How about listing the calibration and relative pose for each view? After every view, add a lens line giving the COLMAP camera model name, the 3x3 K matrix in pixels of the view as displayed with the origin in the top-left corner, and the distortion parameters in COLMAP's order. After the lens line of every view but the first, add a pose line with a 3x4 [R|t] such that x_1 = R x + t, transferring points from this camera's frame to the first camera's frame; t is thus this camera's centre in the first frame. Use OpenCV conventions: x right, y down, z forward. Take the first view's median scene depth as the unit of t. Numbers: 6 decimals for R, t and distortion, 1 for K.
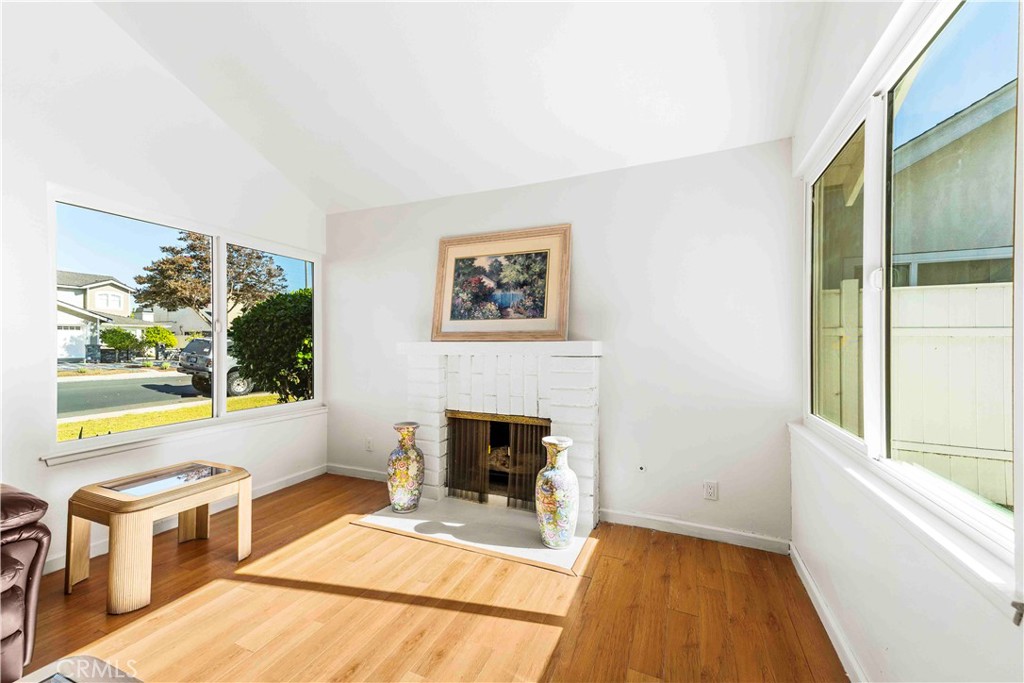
lens RADIAL K [[408.8, 0, 509.6], [0, 408.8, 341.0], [0, 0, 1]] dist [0.031850, 0.000198]
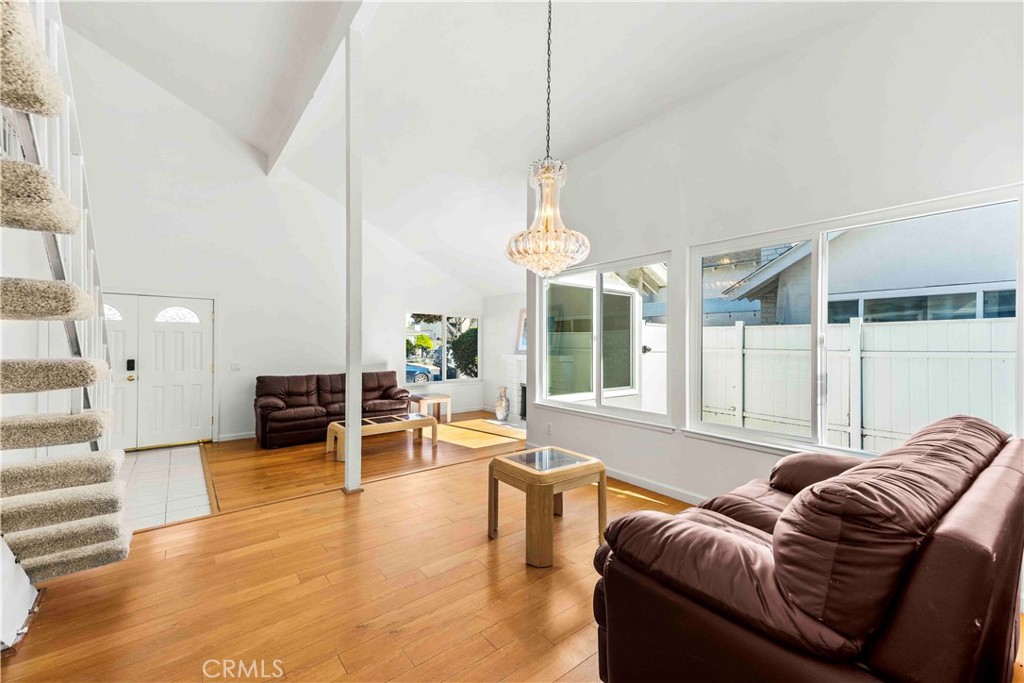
lens RADIAL K [[408.8, 0, 509.1], [0, 408.8, 343.8], [0, 0, 1]] dist [0.031850, 0.000198]
pose [[0.882836, 0.002735, -0.469673, 0.964076], [-0.001712, 0.999995, 0.002606, -0.070556], [0.469677, -0.001497, 0.882837, -1.202010]]
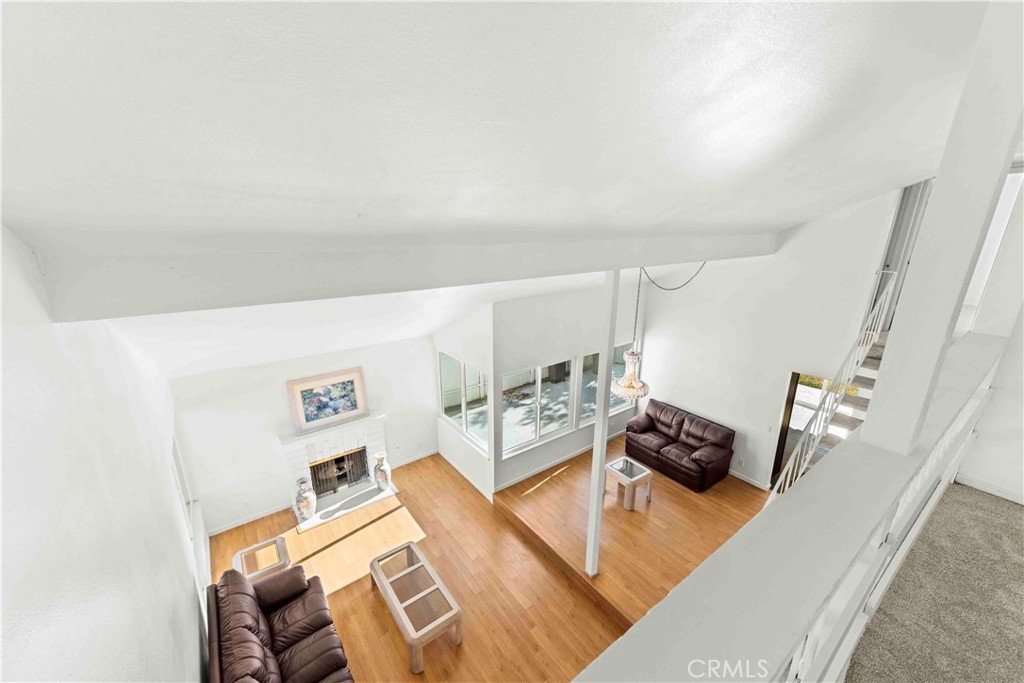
lens RADIAL K [[408.8, 0, 513.4], [0, 408.8, 337.3], [0, 0, 1]] dist [0.031850, 0.000198]
pose [[0.484655, -0.242707, 0.840359, -1.257649], [-0.011760, 0.958839, 0.283708, -1.042928], [-0.874626, -0.147383, 0.461851, -0.734353]]
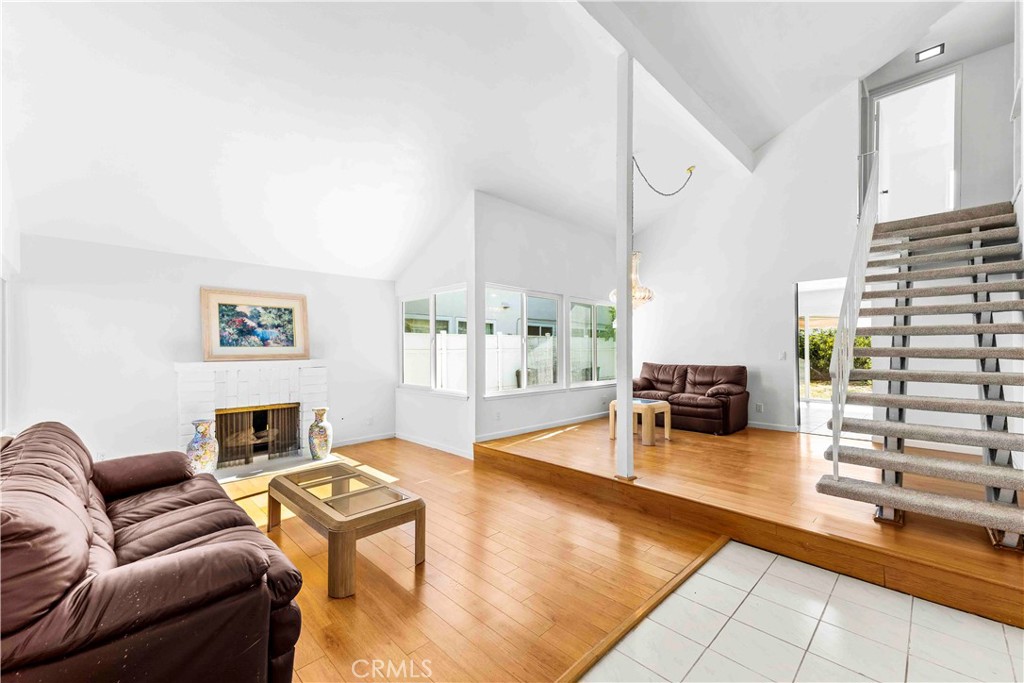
lens RADIAL K [[408.8, 0, 511.4], [0, 408.8, 341.2], [0, 0, 1]] dist [0.031850, 0.000198]
pose [[0.367737, 0.011628, 0.929857, -1.165084], [0.000644, 0.999918, -0.012759, -0.052573], [-0.929930, 0.005290, 0.367700, -0.511755]]
